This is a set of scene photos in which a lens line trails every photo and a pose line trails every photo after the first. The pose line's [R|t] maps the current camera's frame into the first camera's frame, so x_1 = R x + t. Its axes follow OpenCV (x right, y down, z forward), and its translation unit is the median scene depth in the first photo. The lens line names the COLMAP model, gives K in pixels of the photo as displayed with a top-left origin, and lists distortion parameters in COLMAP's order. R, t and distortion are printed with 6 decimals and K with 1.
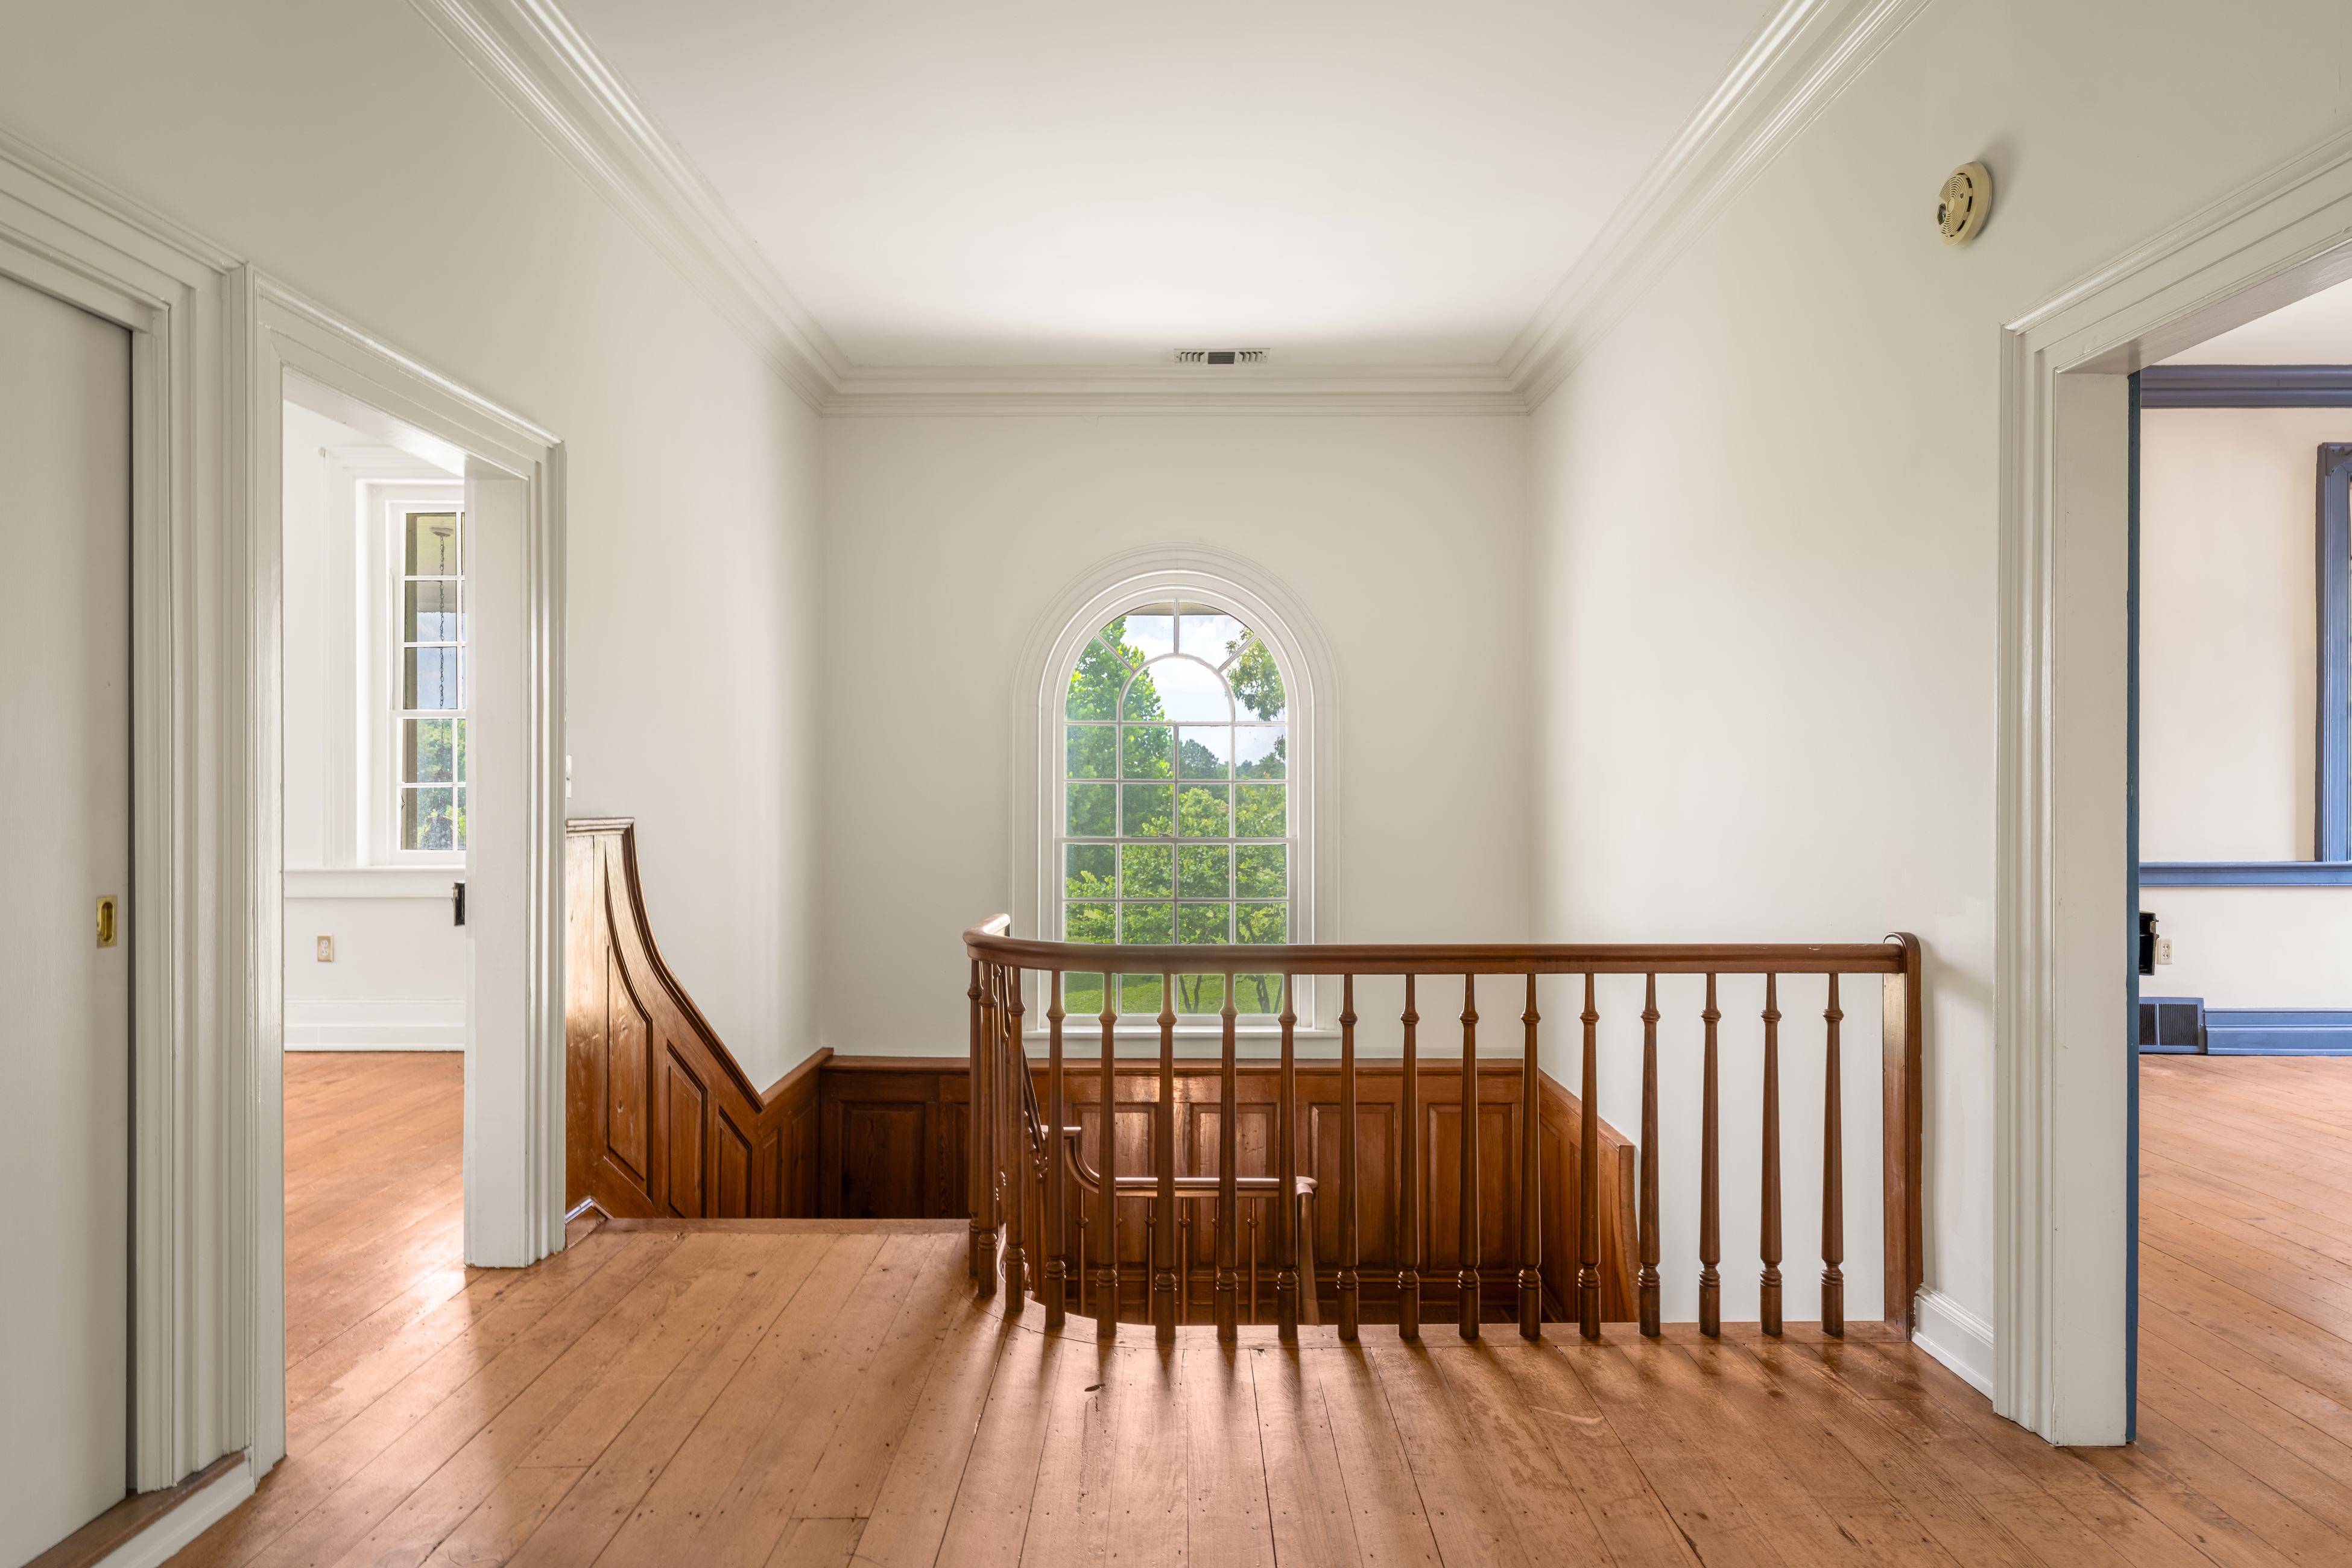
lens RADIAL K [[1344.7, 0, 1177.9], [0, 1344.7, 780.3], [0, 0, 1]] dist [-0.000173, 0.000100]
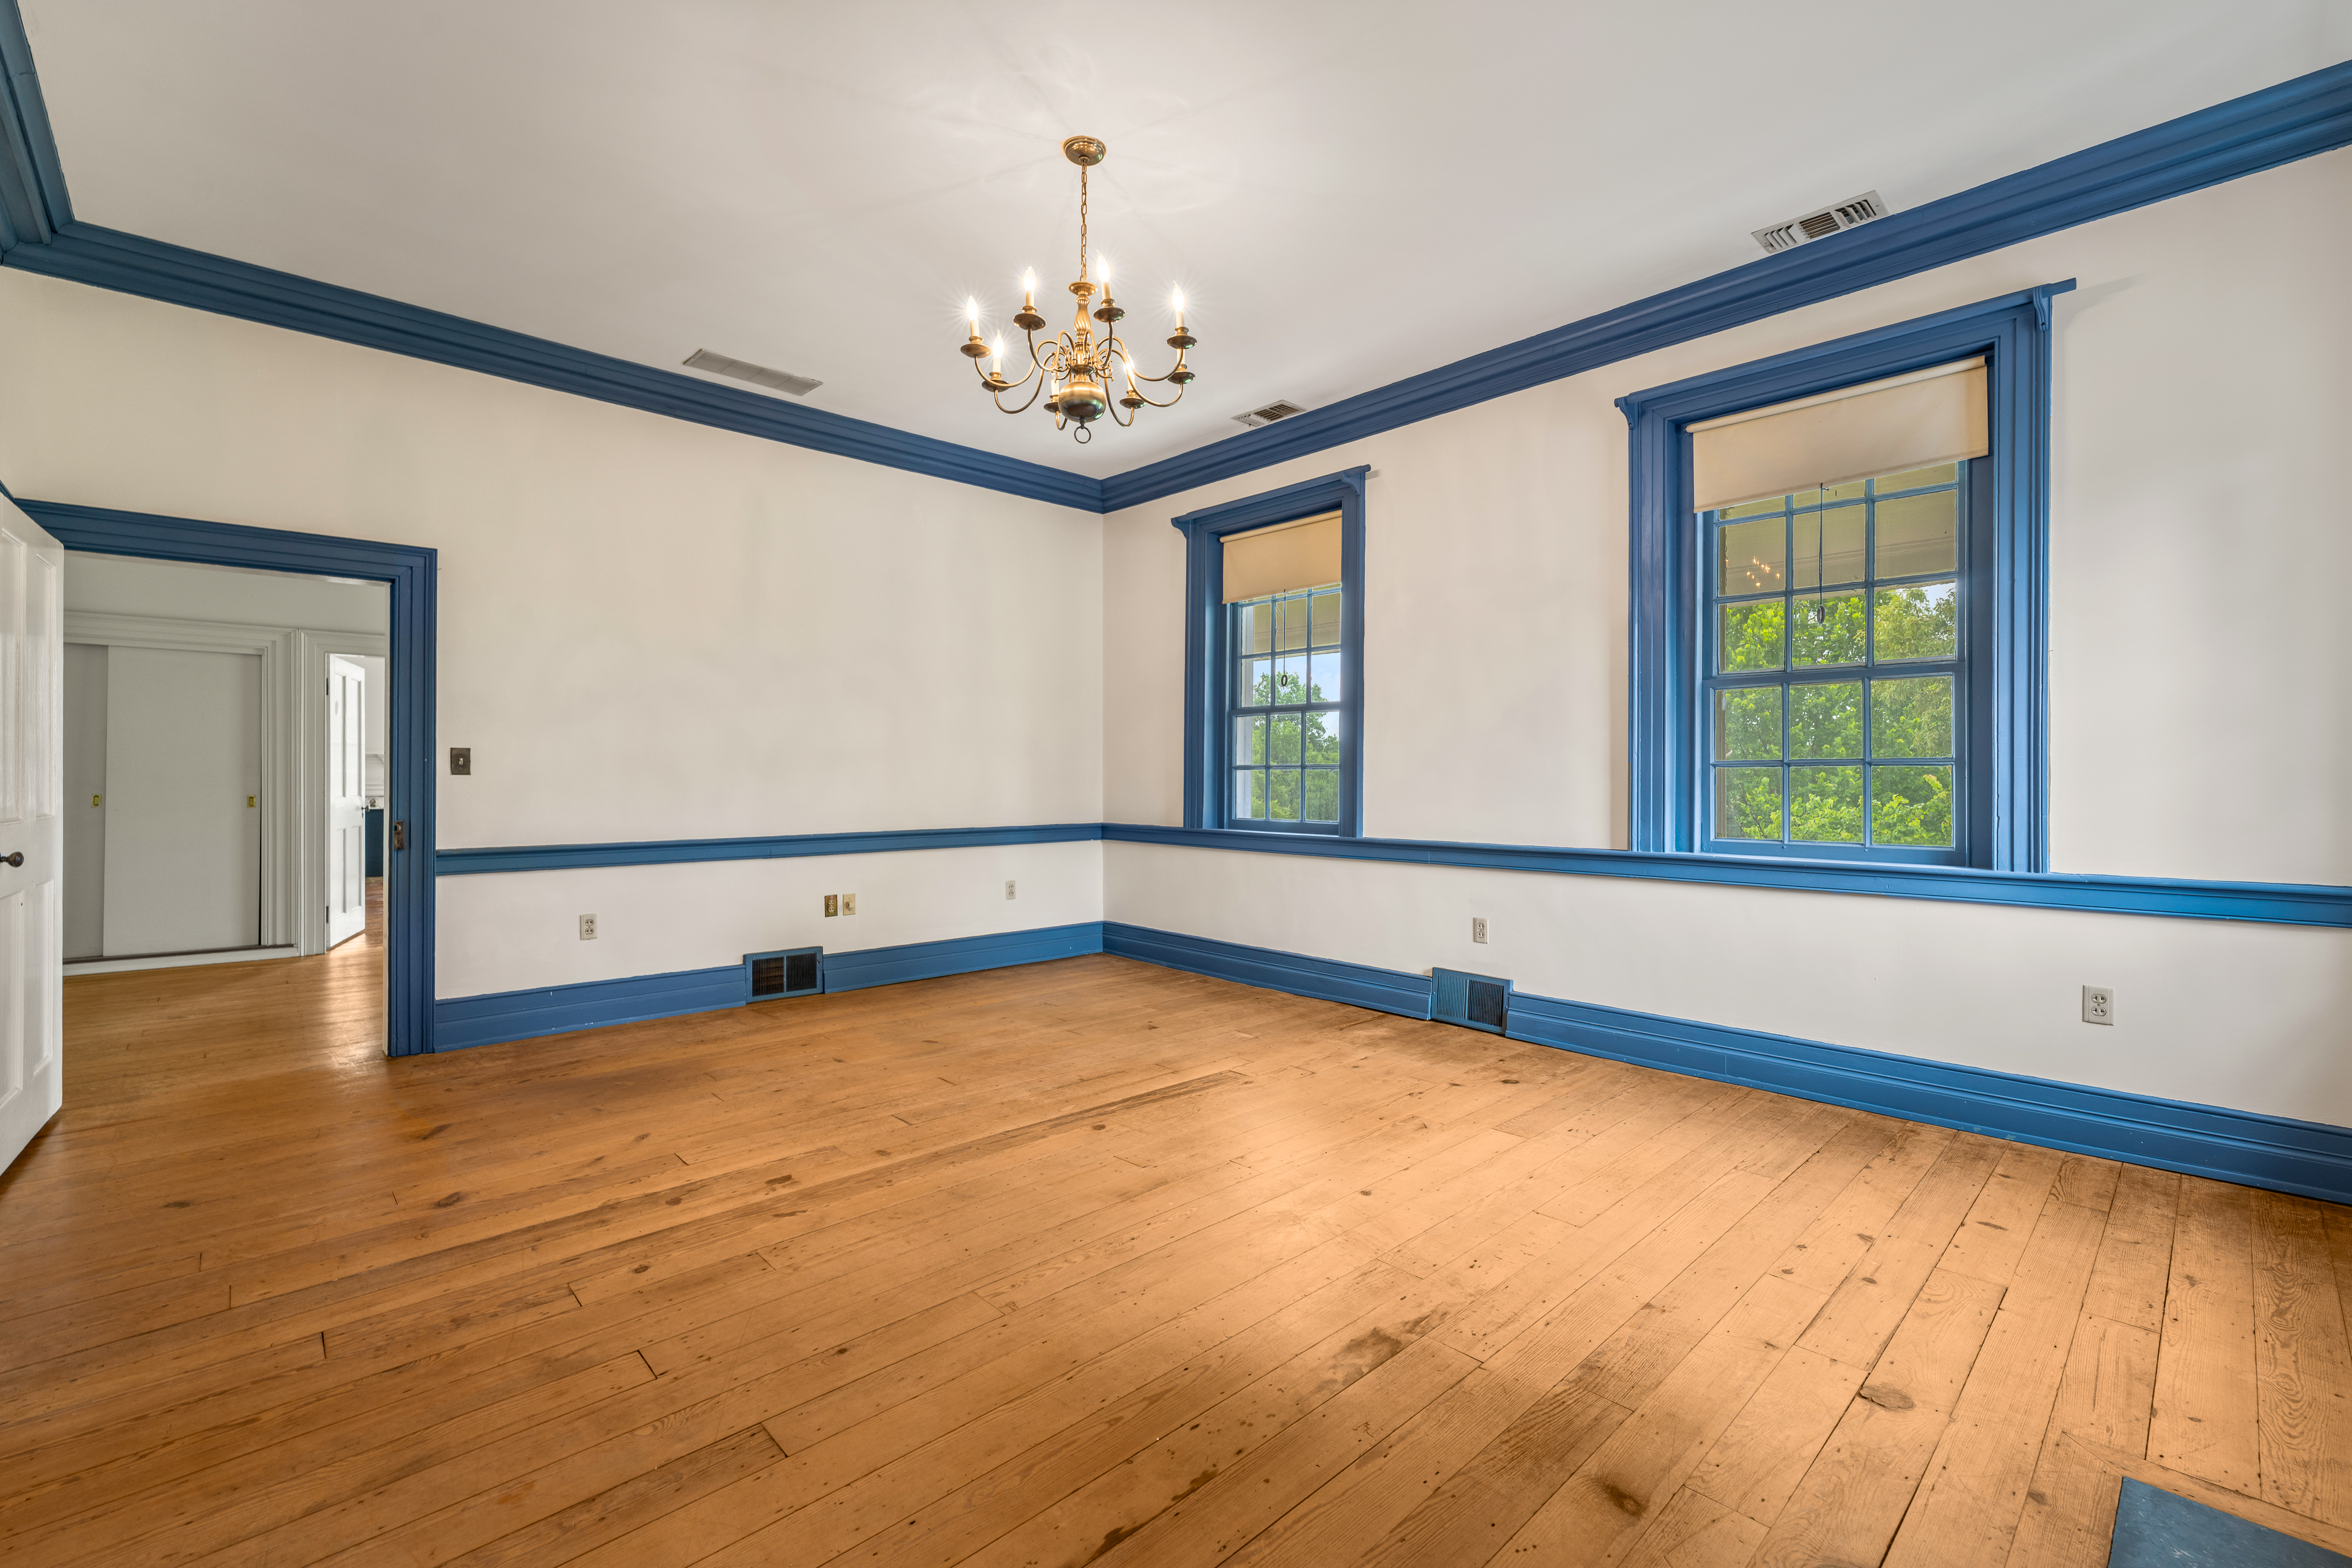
lens RADIAL K [[1016.1, 0, 1175.4], [0, 1016.1, 781.0], [0, 0, 1]] dist [-0.000226, 0.000002]
pose [[0.688260, 0.004026, -0.725453, 3.259272], [0.003502, 0.999955, 0.008872, 0.025350], [0.725455, -0.008647, 0.688215, 0.887691]]
